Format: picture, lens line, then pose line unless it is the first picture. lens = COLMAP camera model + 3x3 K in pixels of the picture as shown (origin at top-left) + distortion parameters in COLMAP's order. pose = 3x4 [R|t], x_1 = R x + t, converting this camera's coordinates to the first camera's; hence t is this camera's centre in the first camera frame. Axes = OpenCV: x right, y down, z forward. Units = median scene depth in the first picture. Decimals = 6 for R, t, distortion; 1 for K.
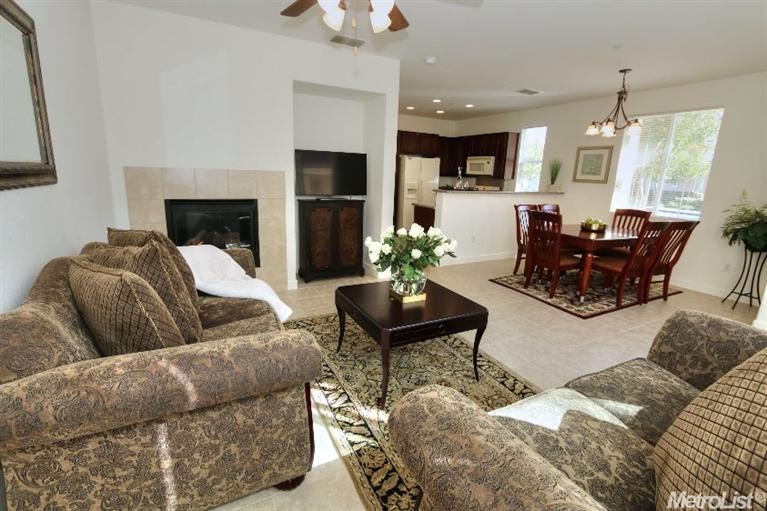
lens RADIAL K [[351.4, 0, 382.4], [0, 351.4, 252.9], [0, 0, 1]] dist [-0.027686, 0.008665]
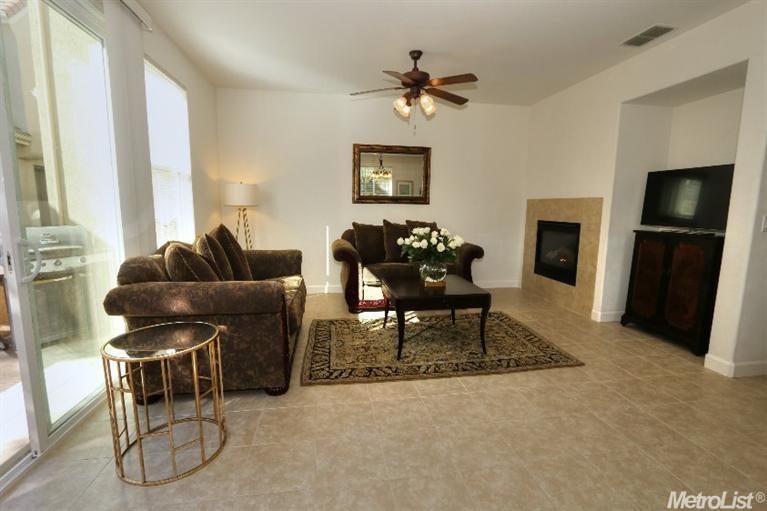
lens RADIAL K [[351.4, 0, 382.4], [0, 351.4, 252.9], [0, 0, 1]] dist [-0.027686, 0.008665]
pose [[-0.319393, 0.086202, -0.943693, 0.732457], [-0.233610, 0.957956, 0.166570, -0.085773], [0.918376, 0.273658, -0.285827, 0.638434]]
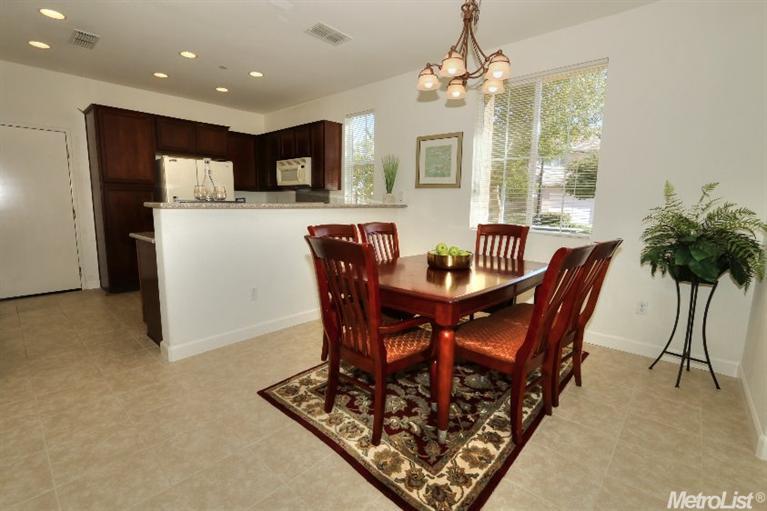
lens RADIAL K [[351.4, 0, 382.4], [0, 351.4, 252.9], [0, 0, 1]] dist [-0.027686, 0.008665]
pose [[0.936794, -0.071777, 0.342439, 0.333048], [0.096464, 0.993783, -0.055591, -0.065917], [-0.336320, 0.085110, 0.937894, 0.538367]]
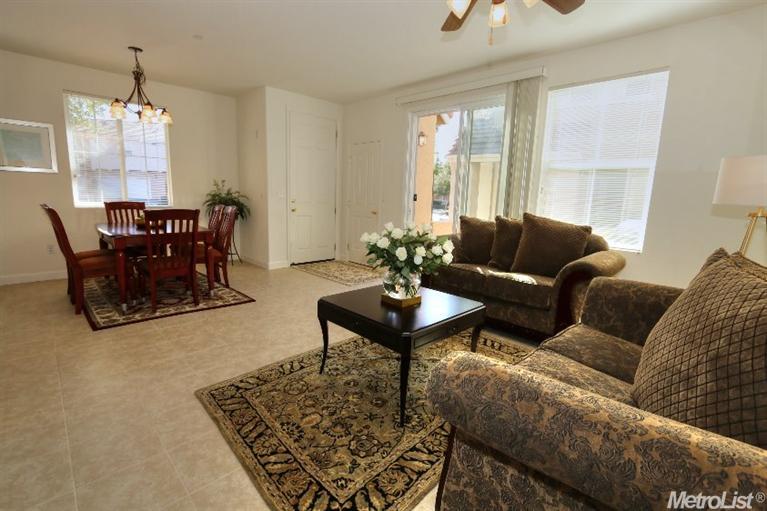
lens RADIAL K [[351.4, 0, 382.4], [0, 351.4, 252.9], [0, 0, 1]] dist [-0.027686, 0.008665]
pose [[-0.288443, -0.207709, 0.934697, -0.410979], [0.170958, 0.949330, 0.263717, -0.134983], [-0.942112, 0.235861, -0.238318, 0.674676]]
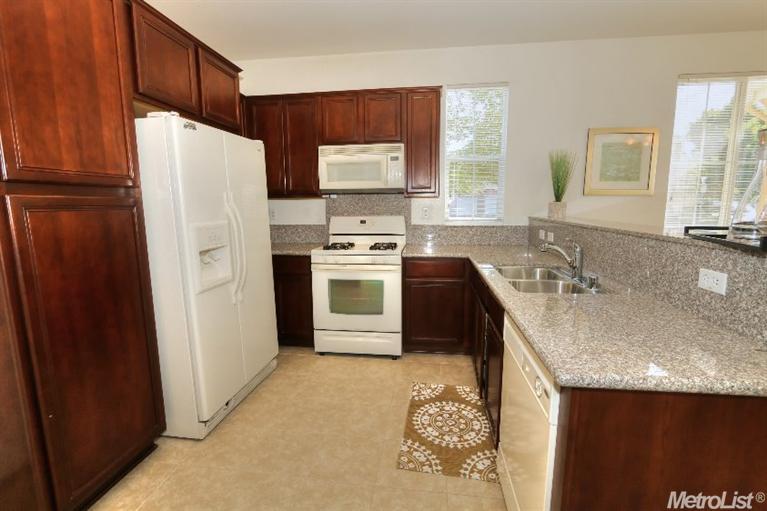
lens RADIAL K [[351.4, 0, 382.4], [0, 351.4, 252.9], [0, 0, 1]] dist [-0.027686, 0.008665]
pose [[0.577330, -0.159695, 0.800742, -0.079199], [0.210175, 0.976707, 0.043253, -0.280733], [-0.788997, 0.143325, 0.597446, 1.282242]]
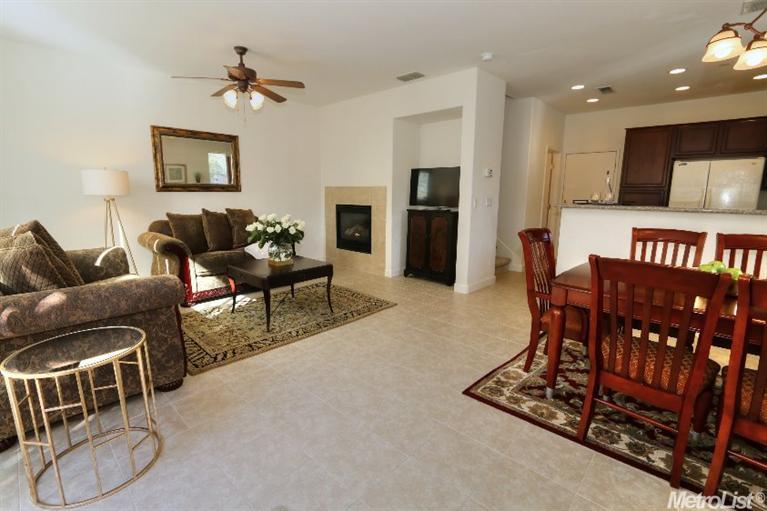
lens RADIAL K [[351.4, 0, 382.4], [0, 351.4, 252.9], [0, 0, 1]] dist [-0.027686, 0.008665]
pose [[0.326246, 0.126988, -0.936716, 0.864530], [-0.205258, 0.976809, 0.060935, -0.052087], [0.922731, 0.172389, 0.344745, 0.478958]]
